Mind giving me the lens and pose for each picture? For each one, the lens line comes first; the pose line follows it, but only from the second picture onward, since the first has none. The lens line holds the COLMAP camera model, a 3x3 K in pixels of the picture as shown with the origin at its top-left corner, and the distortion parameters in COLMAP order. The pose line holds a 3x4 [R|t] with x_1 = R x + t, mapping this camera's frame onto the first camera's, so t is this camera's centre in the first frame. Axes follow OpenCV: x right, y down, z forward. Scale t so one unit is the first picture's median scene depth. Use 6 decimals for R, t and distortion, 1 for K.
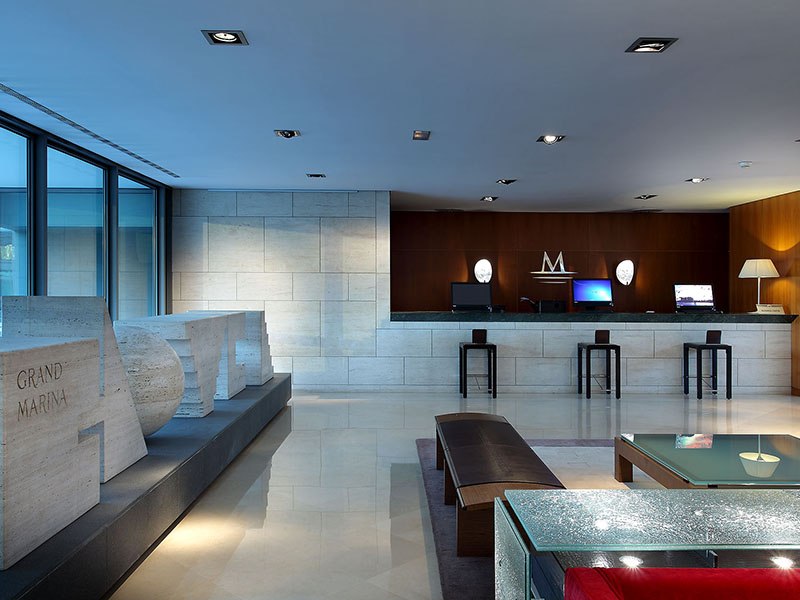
lens RADIAL K [[566.5, 0, 397.8], [0, 566.5, 291.7], [0, 0, 1]] dist [-0.011722, -0.002904]
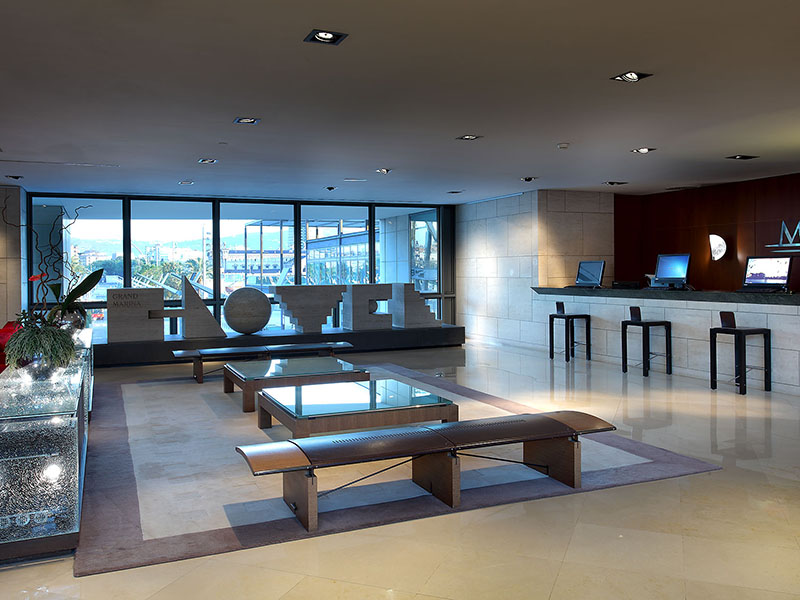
lens RADIAL K [[674.9, 0, 399.7], [0, 674.9, 301.1], [0, 0, 1]] dist [0.005632, 0.003825]
pose [[0.401285, 0.030894, -0.915432, 1.207770], [0.000578, 0.999422, 0.033982, 0.016831], [0.915953, -0.014165, 0.401035, 0.124896]]
